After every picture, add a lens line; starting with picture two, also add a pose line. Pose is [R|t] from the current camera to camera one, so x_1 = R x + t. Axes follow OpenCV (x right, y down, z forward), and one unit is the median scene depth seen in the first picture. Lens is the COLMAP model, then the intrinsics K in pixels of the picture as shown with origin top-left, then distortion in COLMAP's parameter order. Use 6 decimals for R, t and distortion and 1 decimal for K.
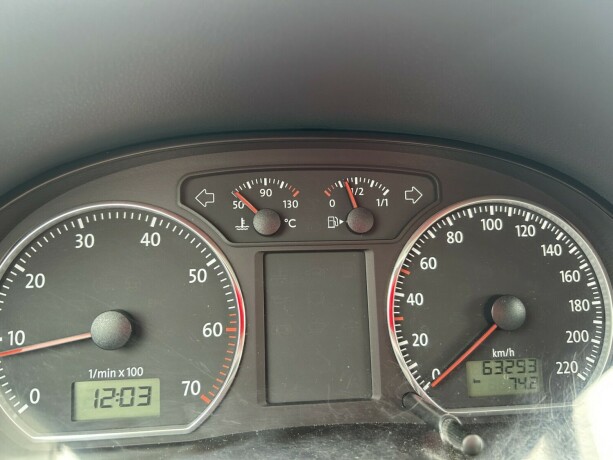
lens RADIAL K [[455.0, 0, 306.5], [0, 455.0, 230.8], [0, 0, 1]] dist [0.009465, -0.004951]
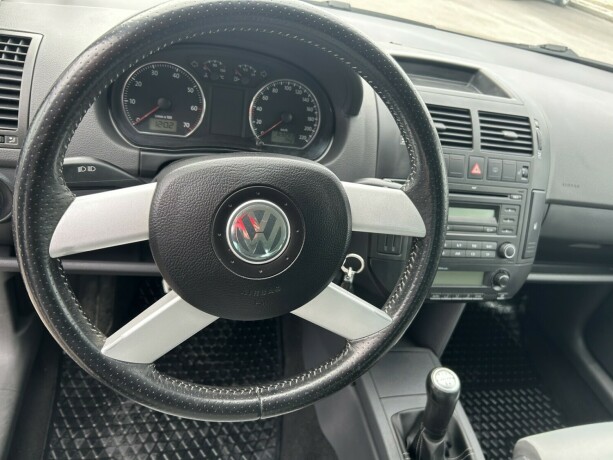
lens RADIAL K [[461.6, 0, 303.7], [0, 461.6, 232.7], [0, 0, 1]] dist [-0.004164, -0.001669]
pose [[0.974476, 0.101865, 0.200052, -0.013226], [-0.169441, 0.918309, 0.357770, -0.257341], [-0.147266, -0.382535, 0.912129, -2.294732]]
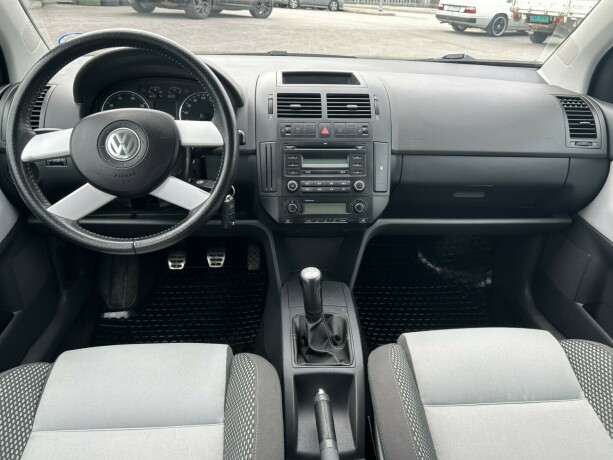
lens RADIAL K [[455.0, 0, 306.5], [0, 455.0, 230.8], [0, 0, 1]] dist [0.009465, -0.004951]
pose [[0.999209, 0.037840, -0.012251, 1.673536], [-0.034065, 0.973181, 0.227503, 0.227806], [0.020532, -0.226906, 0.973700, -4.151491]]
